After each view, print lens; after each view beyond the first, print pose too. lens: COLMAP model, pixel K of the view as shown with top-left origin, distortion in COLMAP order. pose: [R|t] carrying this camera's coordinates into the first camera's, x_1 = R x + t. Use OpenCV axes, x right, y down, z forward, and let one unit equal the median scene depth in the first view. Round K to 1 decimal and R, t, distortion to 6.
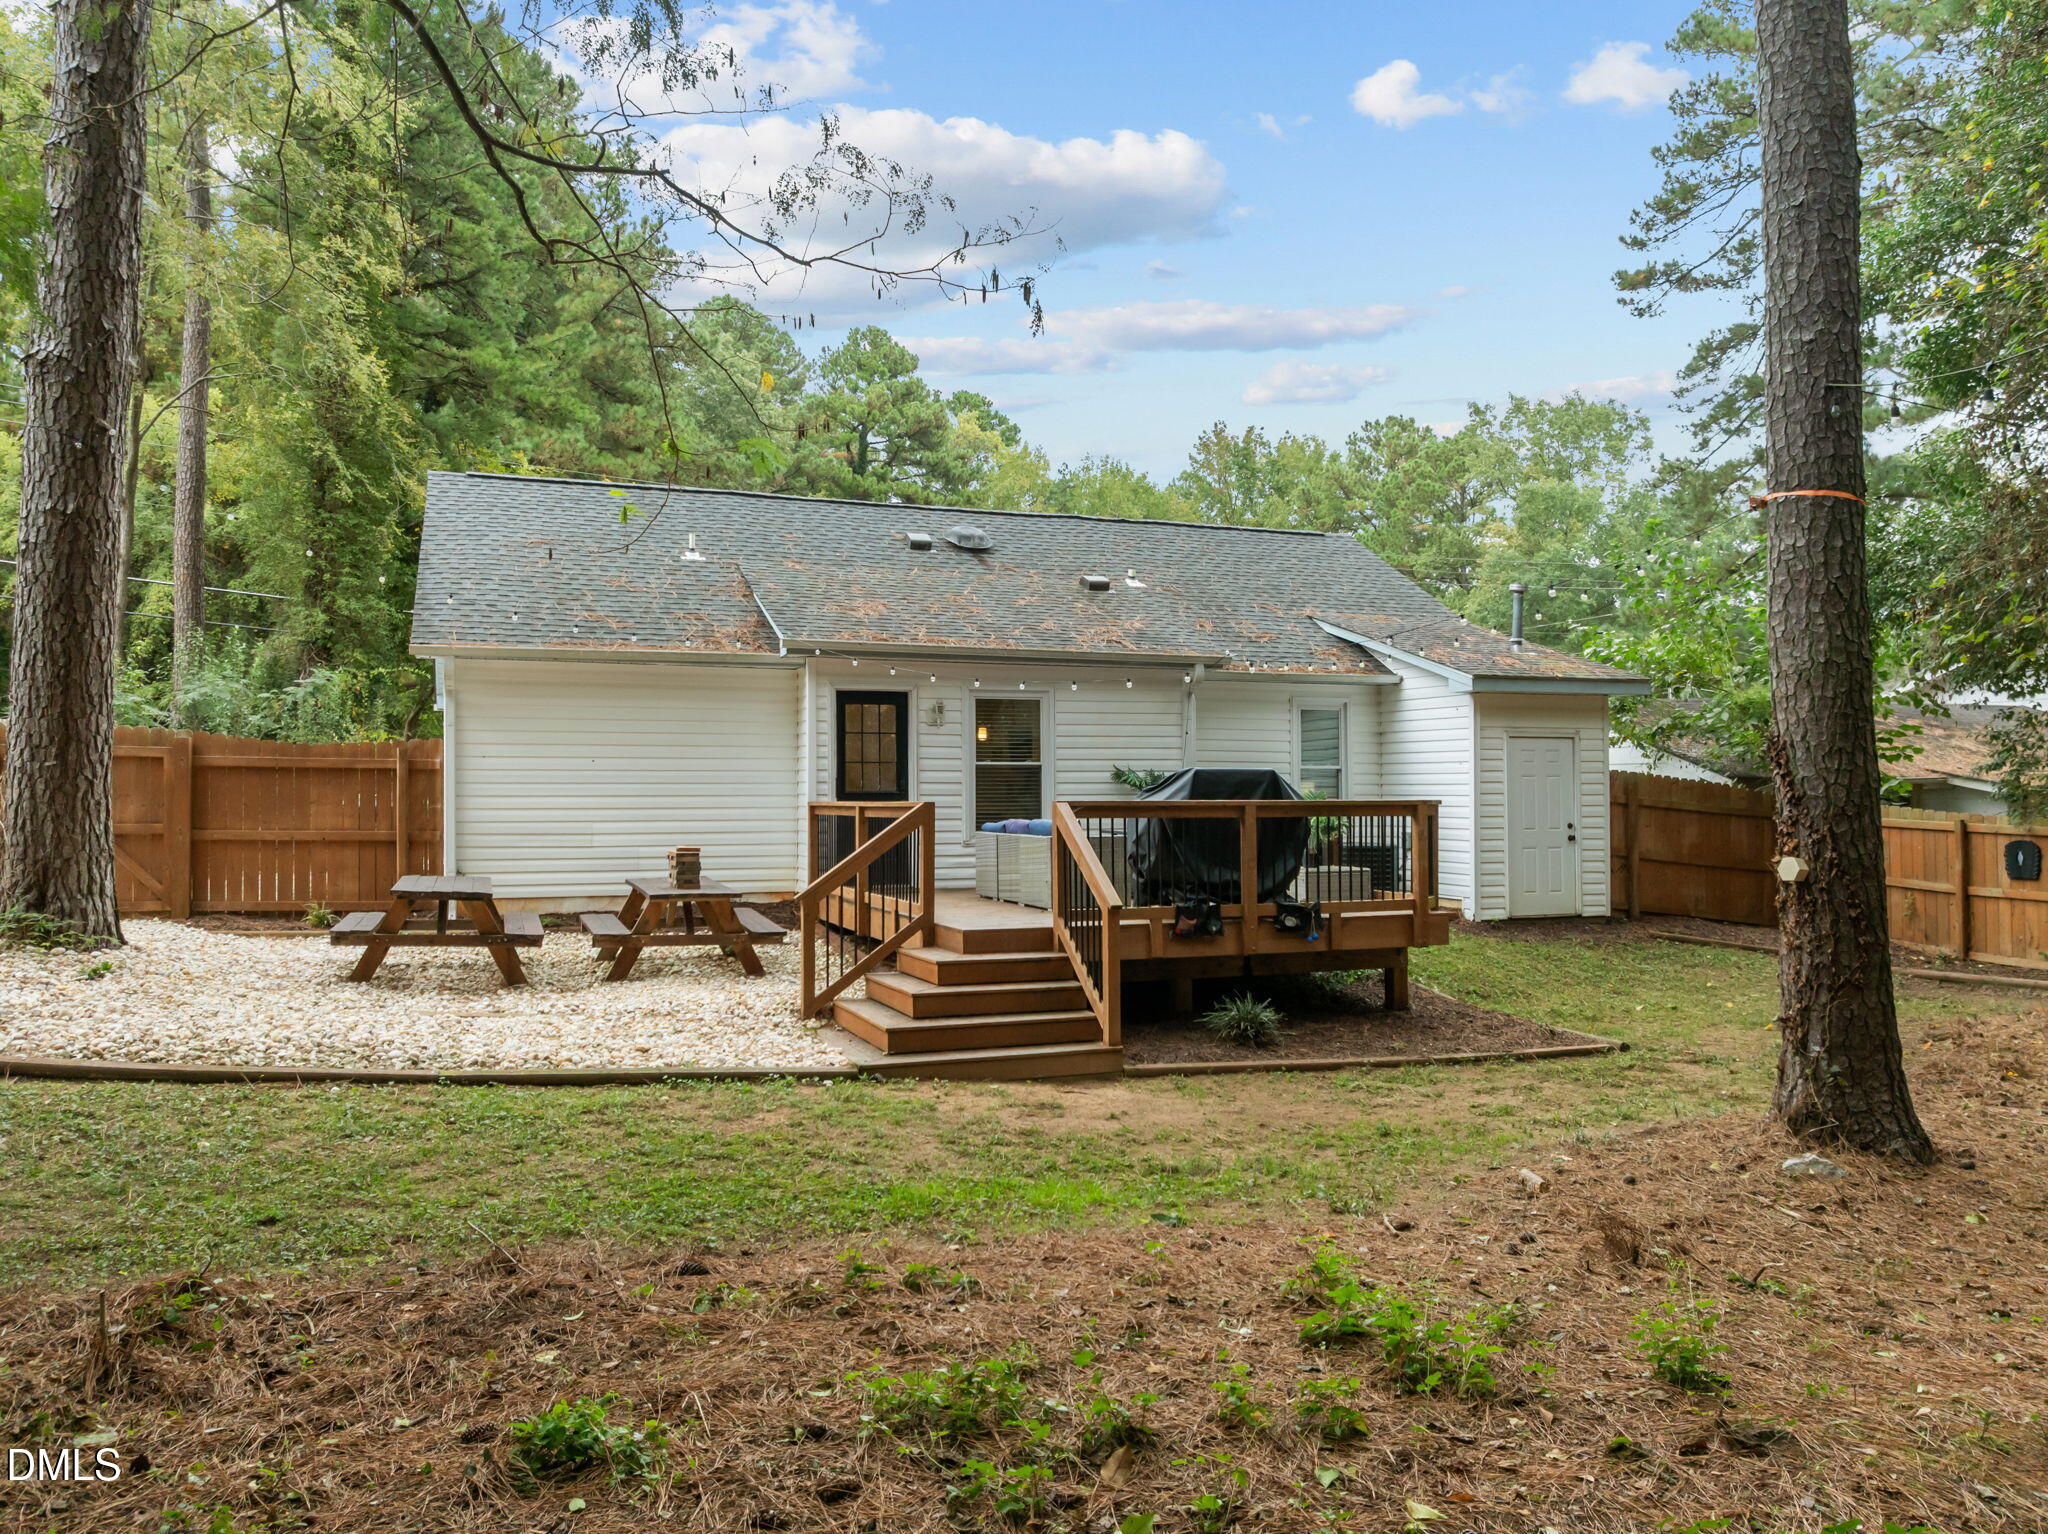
lens RADIAL K [[1486.4, 0, 1024.0], [0, 1486.4, 767.0], [0, 0, 1]] dist [-0.019494, -0.000659]
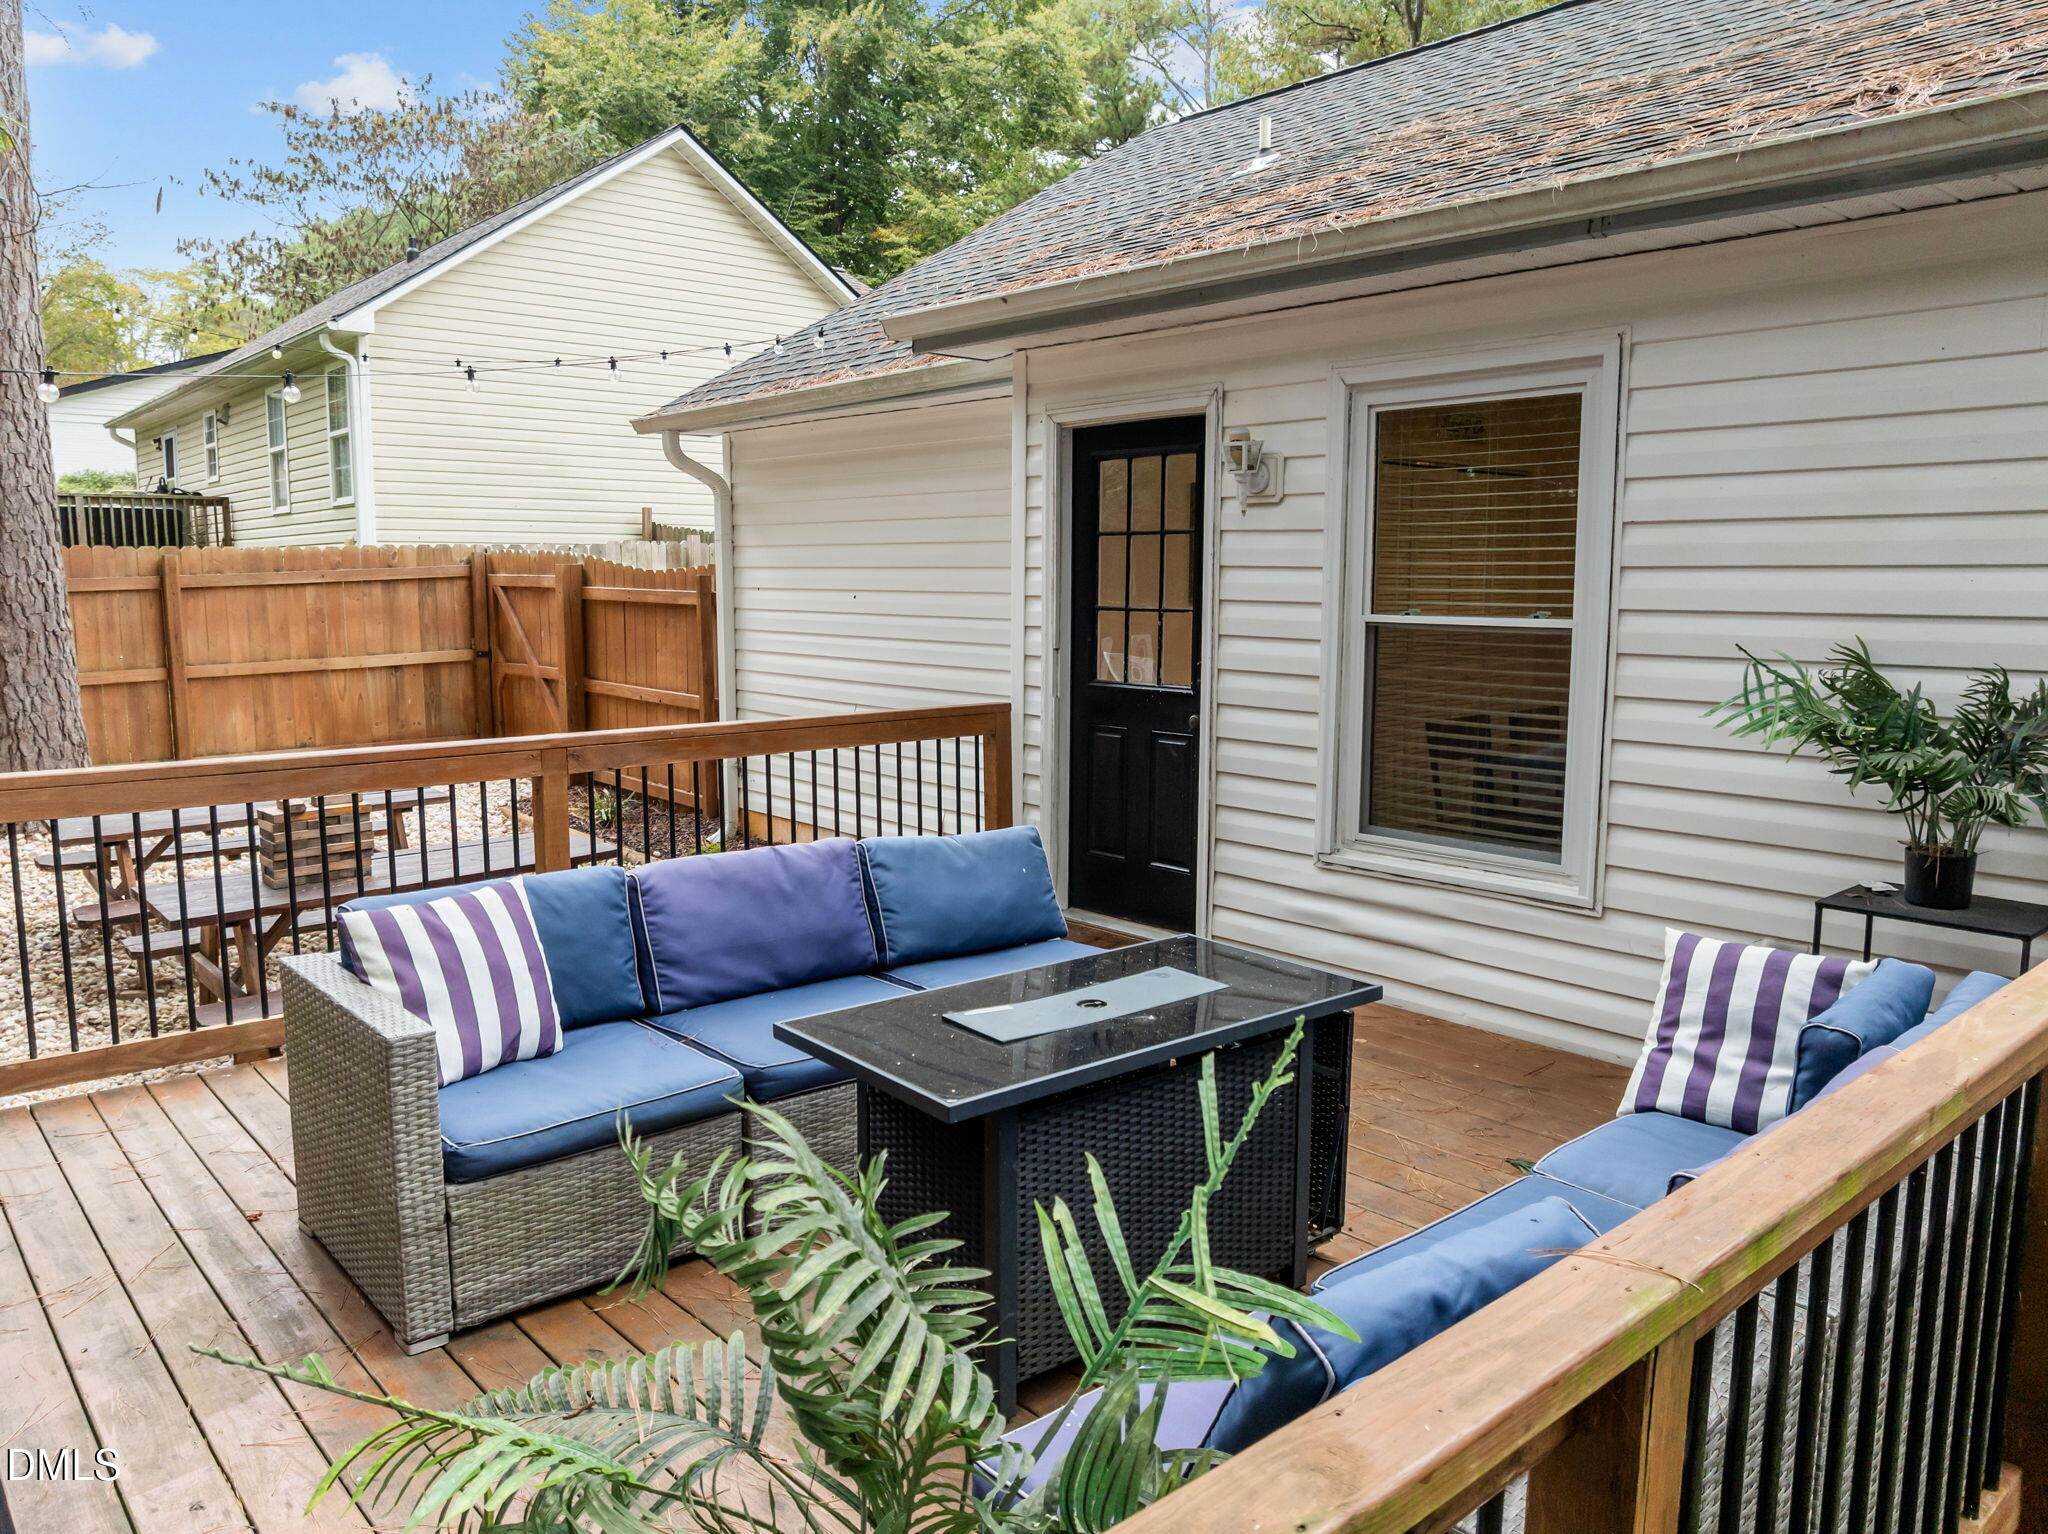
lens RADIAL K [[1465.1, 0, 1026.1], [0, 1465.1, 760.3], [0, 0, 1]] dist [-0.038534, 0.001129]
pose [[0.357742, 0.122399, -0.925764, 0.232117], [0.018332, 0.990261, 0.138010, -0.016771], [0.933641, -0.066343, 0.352014, 0.805356]]
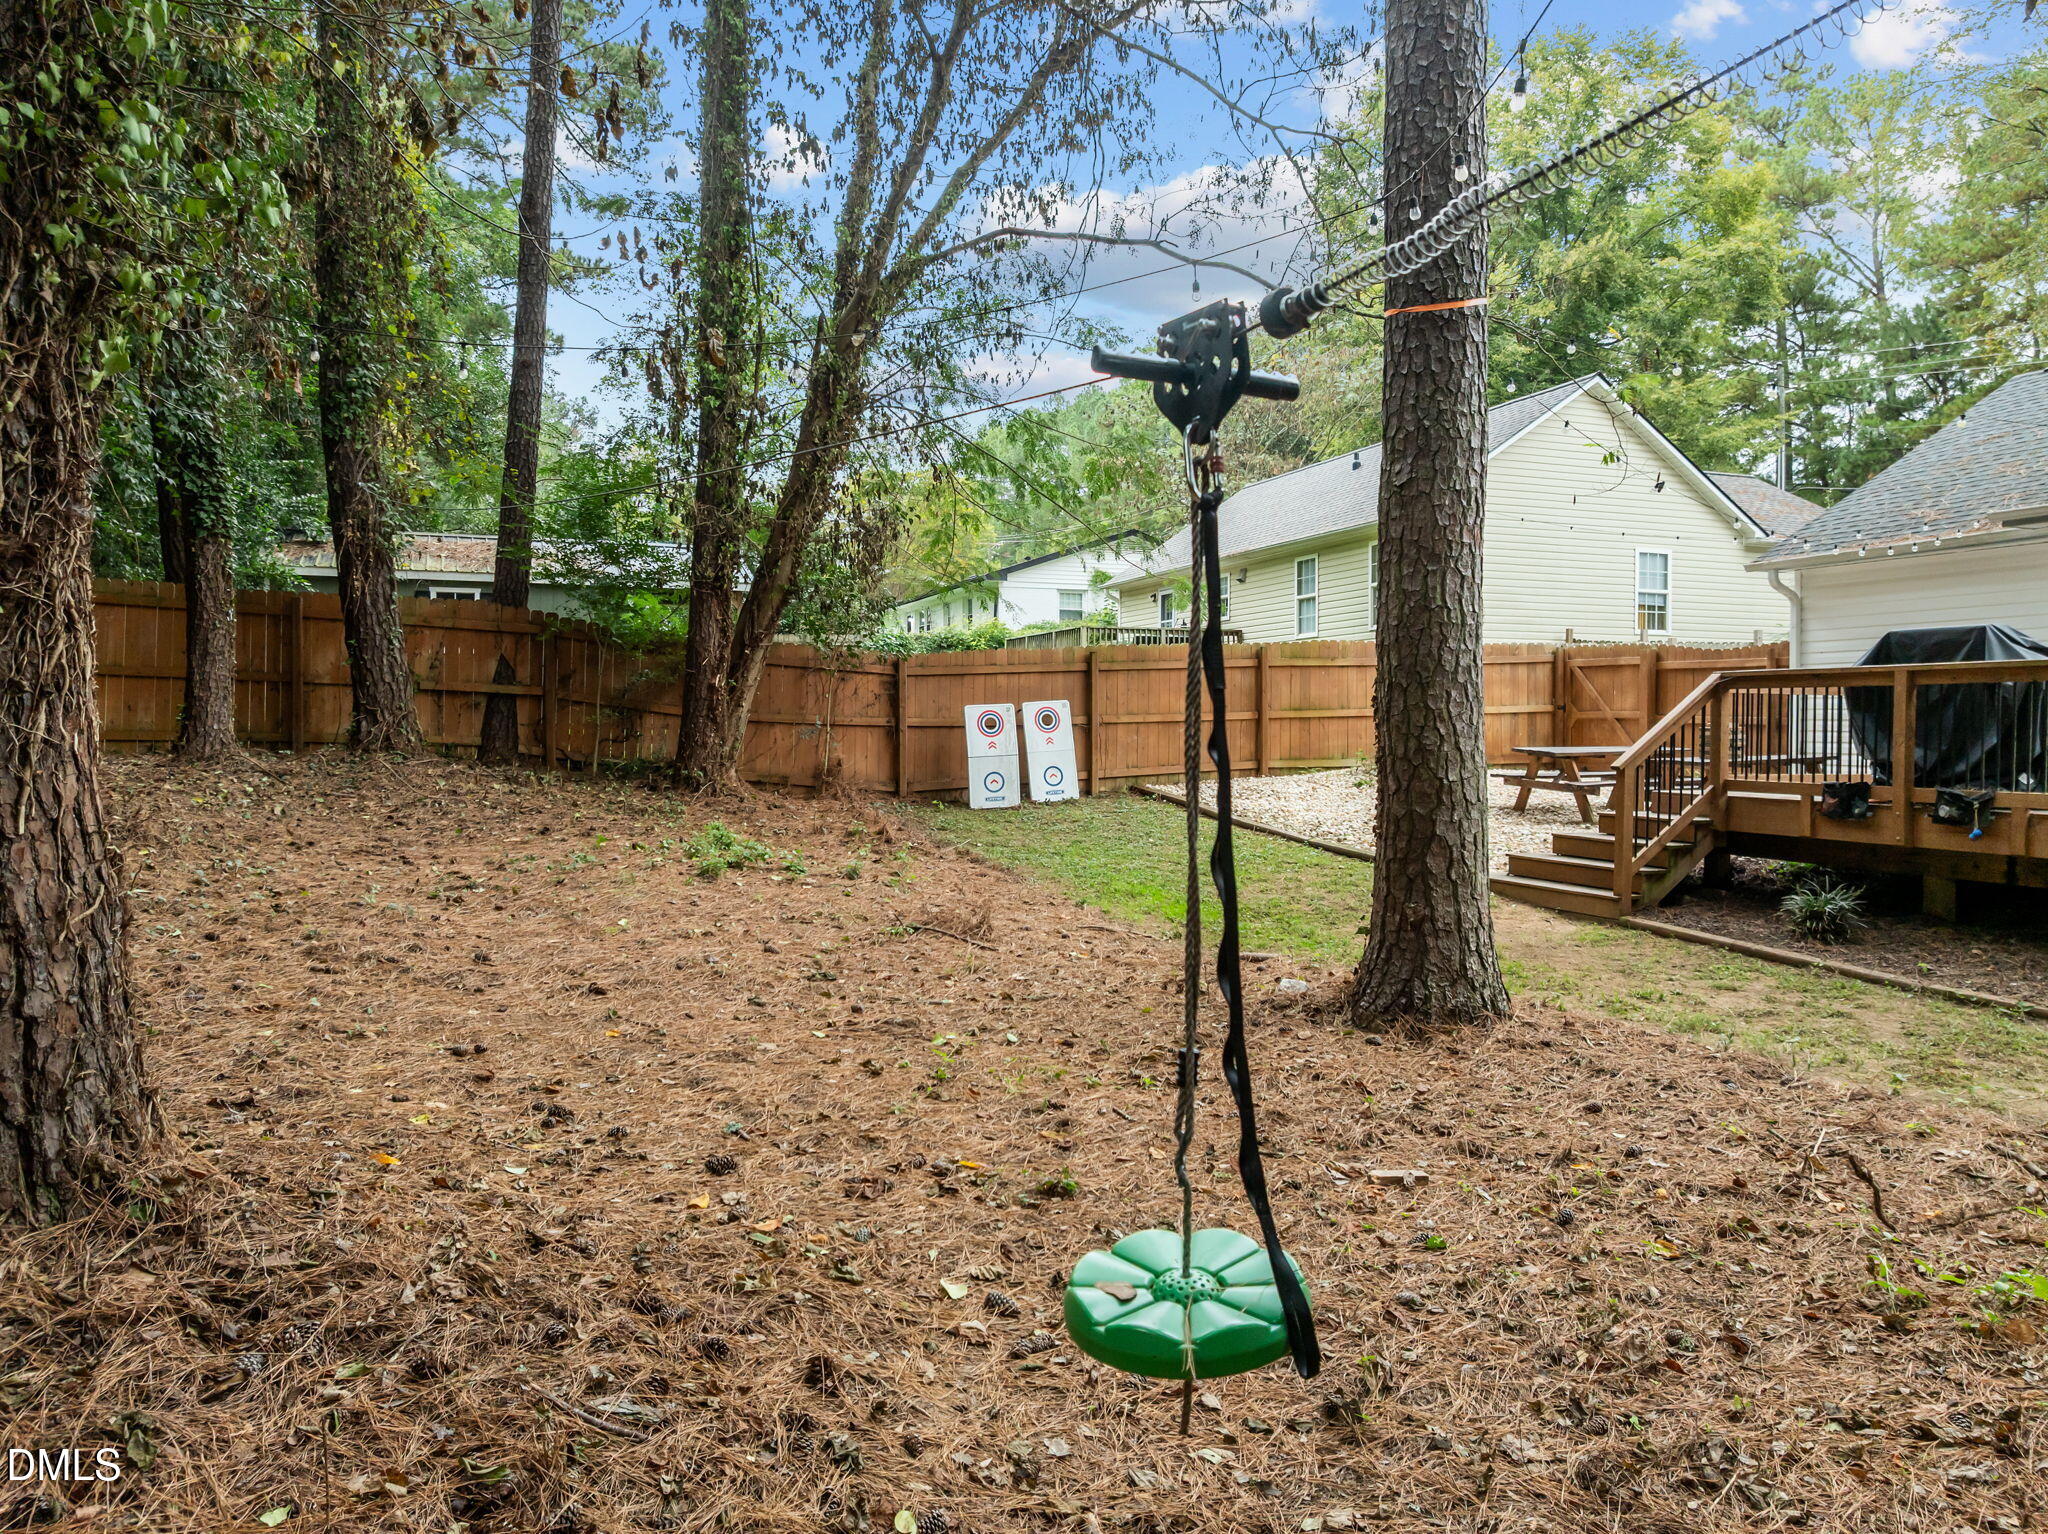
lens RADIAL K [[1459.3, 0, 1074.2], [0, 1459.3, 769.0], [0, 0, 1]] dist [-0.002375, -0.042118]
pose [[0.019074, 0.032128, -0.999302, 0.691152], [0.021725, 0.999234, 0.032540, 0.031577], [0.999582, -0.022331, 0.018362, 0.359197]]
